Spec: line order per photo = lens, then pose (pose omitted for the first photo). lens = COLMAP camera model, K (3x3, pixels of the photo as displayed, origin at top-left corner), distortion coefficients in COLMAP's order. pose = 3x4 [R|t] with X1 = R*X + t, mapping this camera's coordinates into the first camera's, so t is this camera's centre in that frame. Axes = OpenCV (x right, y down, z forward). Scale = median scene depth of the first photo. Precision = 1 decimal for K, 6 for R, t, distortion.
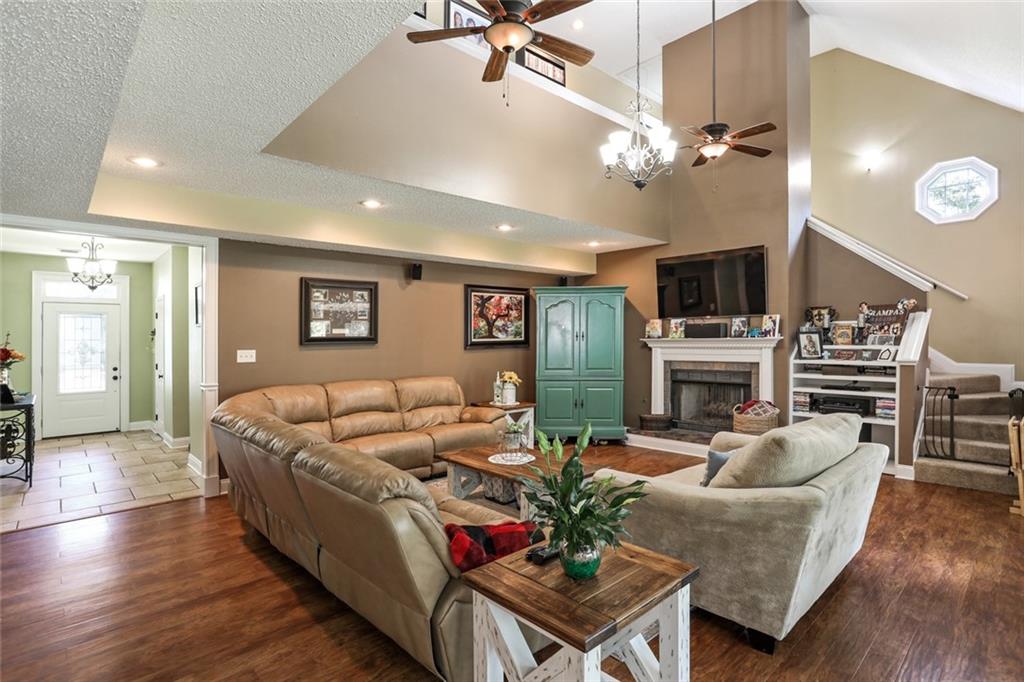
lens RADIAL K [[506.9, 0, 515.2], [0, 506.9, 329.5], [0, 0, 1]] dist [-0.004512, 0.000460]
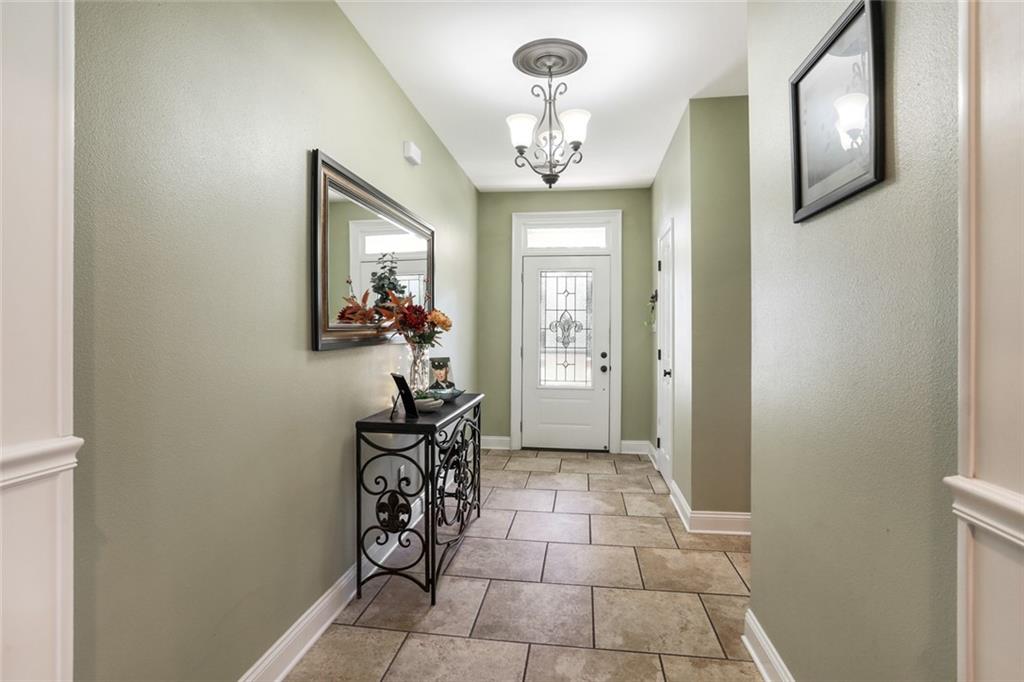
lens RADIAL K [[506.9, 0, 515.2], [0, 506.9, 329.5], [0, 0, 1]] dist [-0.004512, 0.000460]
pose [[0.641345, 0.010458, -0.767181, -0.377084], [-0.001517, 0.999922, 0.012362, 0.038478], [0.767251, -0.006765, 0.641311, 0.512183]]
